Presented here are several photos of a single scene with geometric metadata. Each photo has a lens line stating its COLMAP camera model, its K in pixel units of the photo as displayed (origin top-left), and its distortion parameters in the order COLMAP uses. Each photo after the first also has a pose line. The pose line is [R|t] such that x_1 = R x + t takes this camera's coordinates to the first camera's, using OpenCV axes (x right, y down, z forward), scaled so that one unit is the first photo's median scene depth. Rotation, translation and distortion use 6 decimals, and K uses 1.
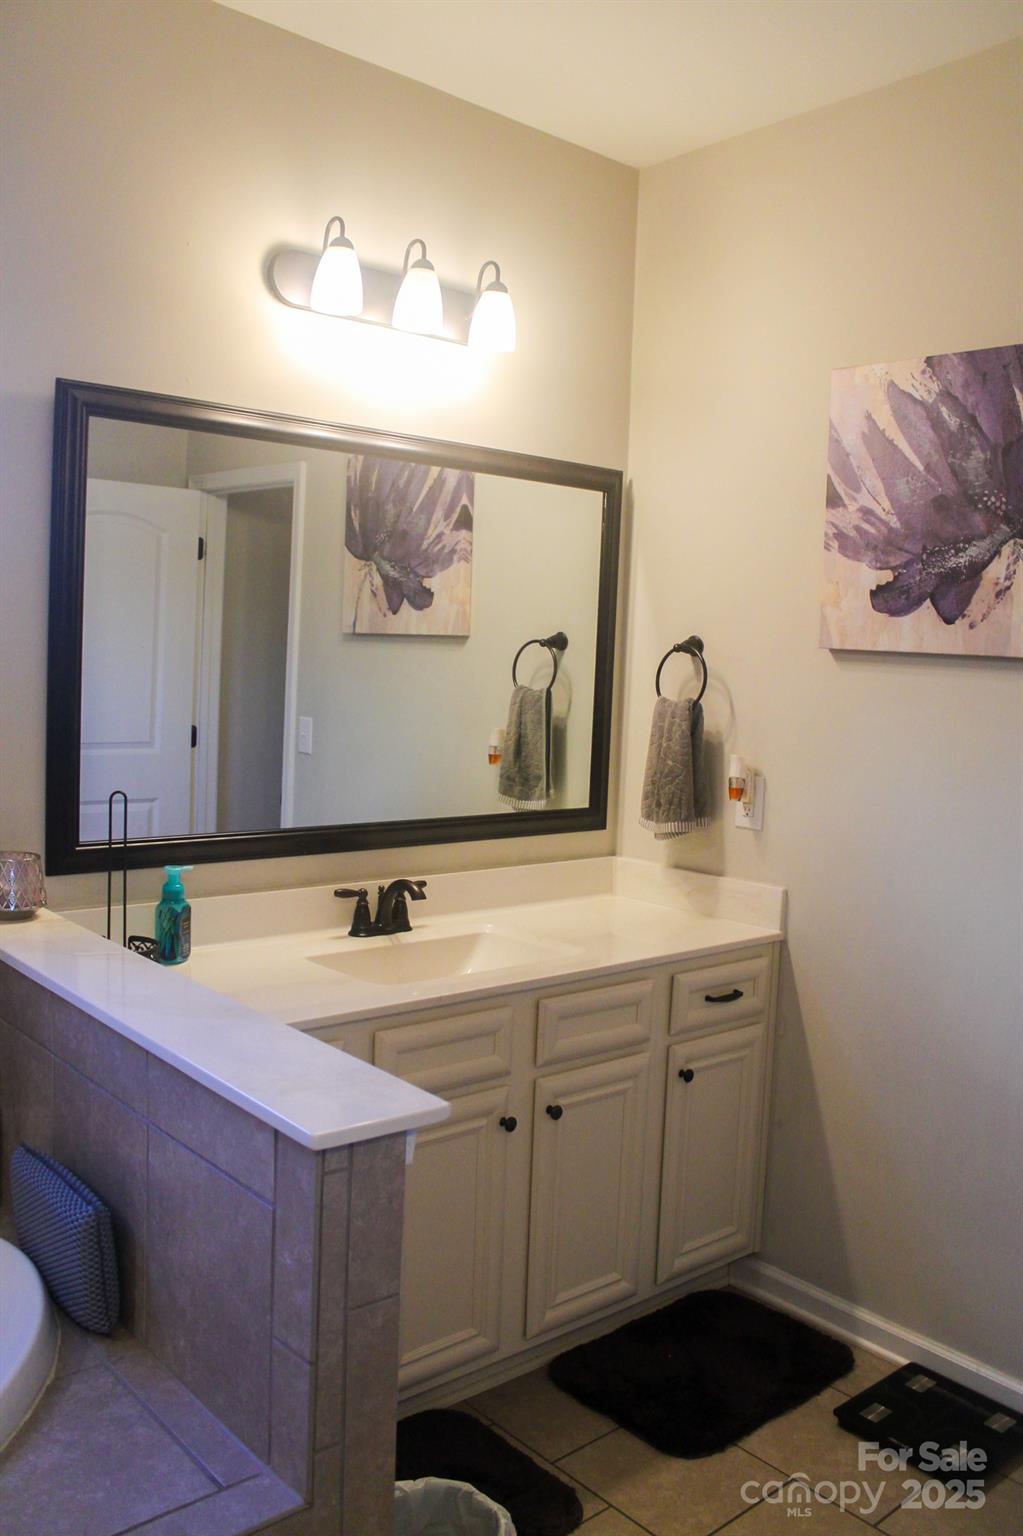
lens RADIAL K [[1303.9, 0, 519.1], [0, 1303.9, 743.3], [0, 0, 1]] dist [-0.162876, 0.144074]
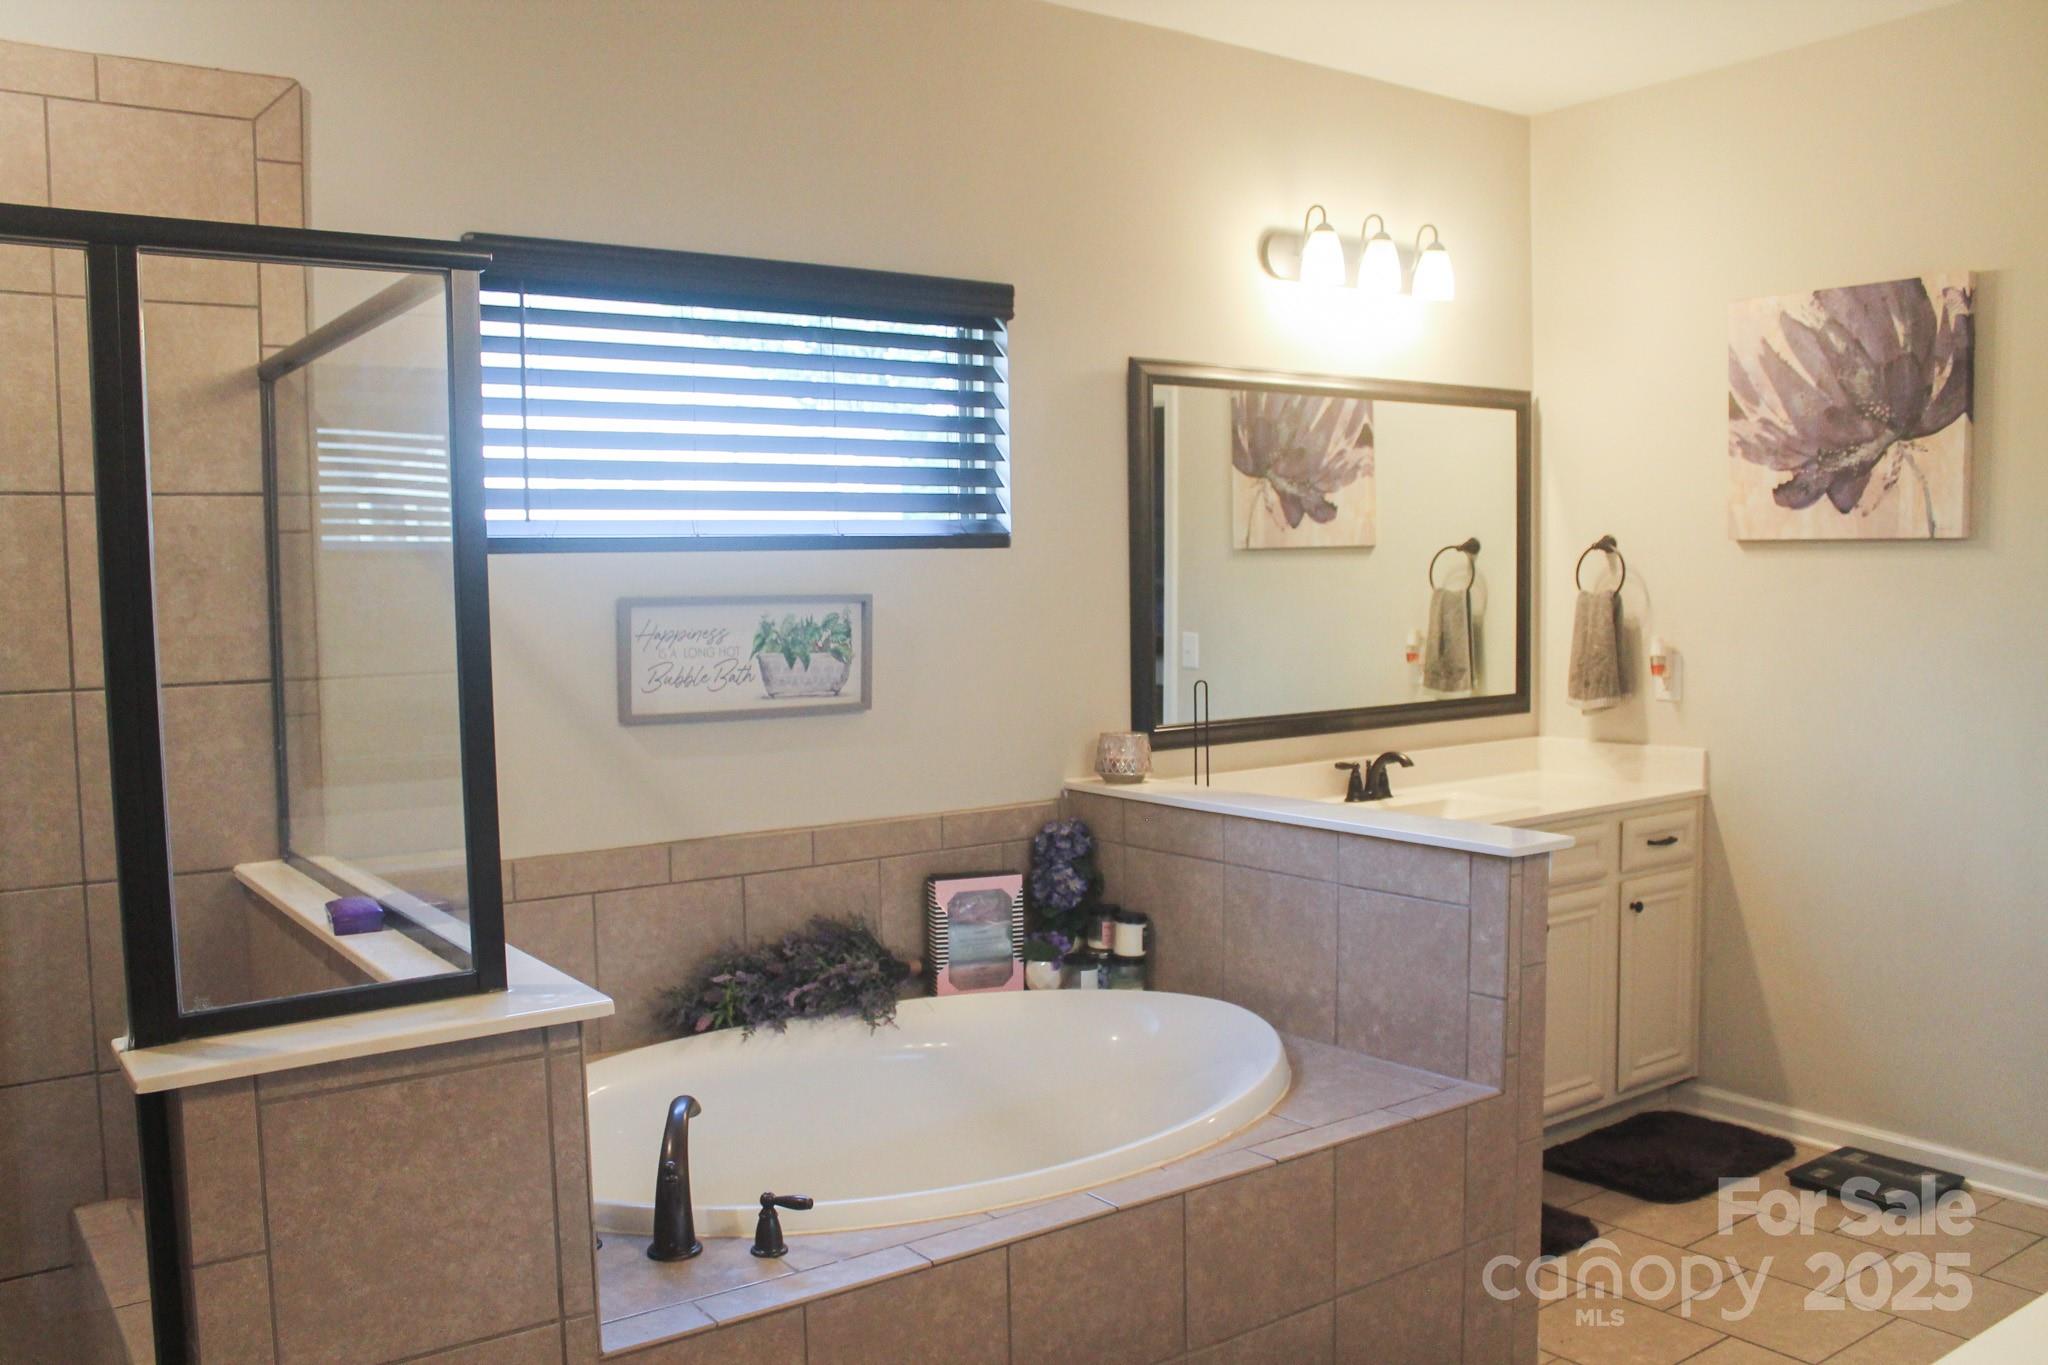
lens RADIAL K [[1738.5, 0, 1024.0], [0, 1738.5, 682.5], [0, 0, 1]] dist [-0.162876, 0.144074]
pose [[0.994165, -0.049132, -0.096035, -0.224098], [0.048670, 0.998789, -0.007143, 0.030414], [0.096270, 0.002427, 0.995352, -0.506736]]
